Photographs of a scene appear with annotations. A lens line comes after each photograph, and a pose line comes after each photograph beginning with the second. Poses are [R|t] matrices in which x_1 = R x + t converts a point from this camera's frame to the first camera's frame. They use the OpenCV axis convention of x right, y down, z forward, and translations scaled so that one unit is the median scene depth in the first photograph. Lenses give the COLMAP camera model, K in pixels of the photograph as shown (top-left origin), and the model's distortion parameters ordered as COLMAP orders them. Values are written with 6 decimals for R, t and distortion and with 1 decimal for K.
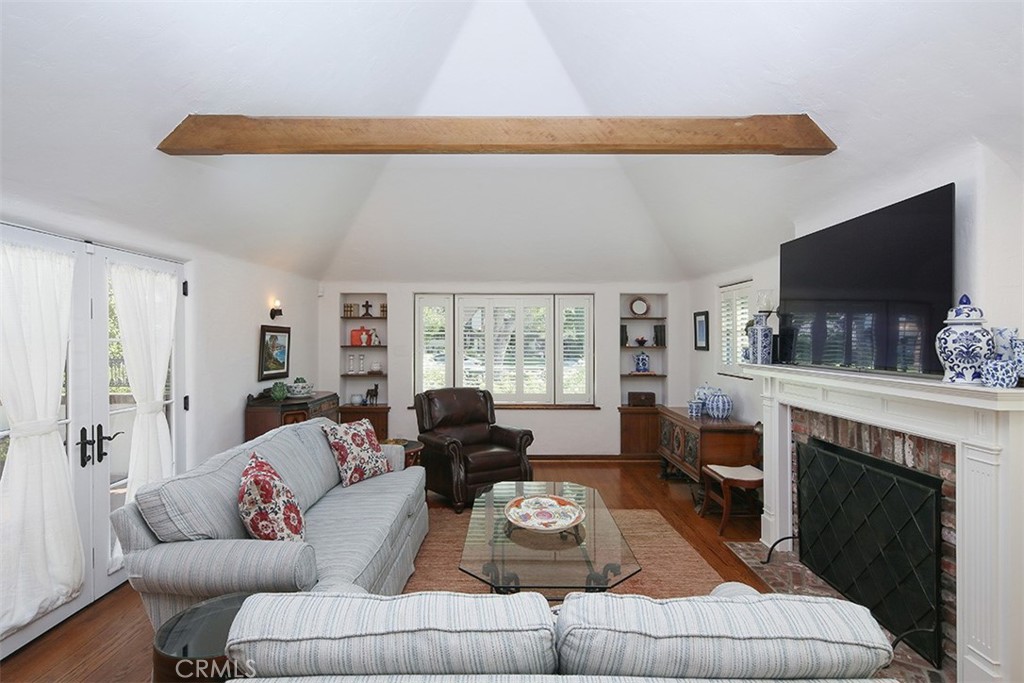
lens RADIAL K [[517.2, 0, 512.0], [0, 517.2, 341.5], [0, 0, 1]] dist [0.000800, 0.000370]
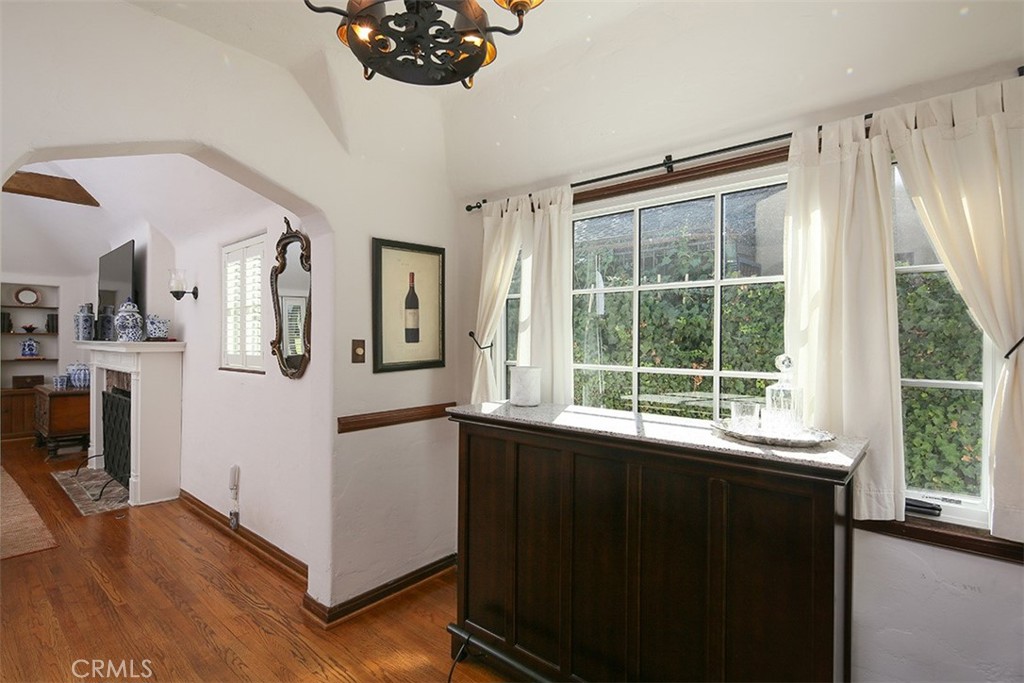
lens RADIAL K [[517.2, 0, 512.0], [0, 517.2, 341.5], [0, 0, 1]] dist [0.000800, 0.000370]
pose [[0.670698, 0.001822, 0.741729, 0.126641], [-0.001411, 0.999998, -0.001181, 0.027005], [-0.741730, -0.000254, 0.670699, -0.477844]]
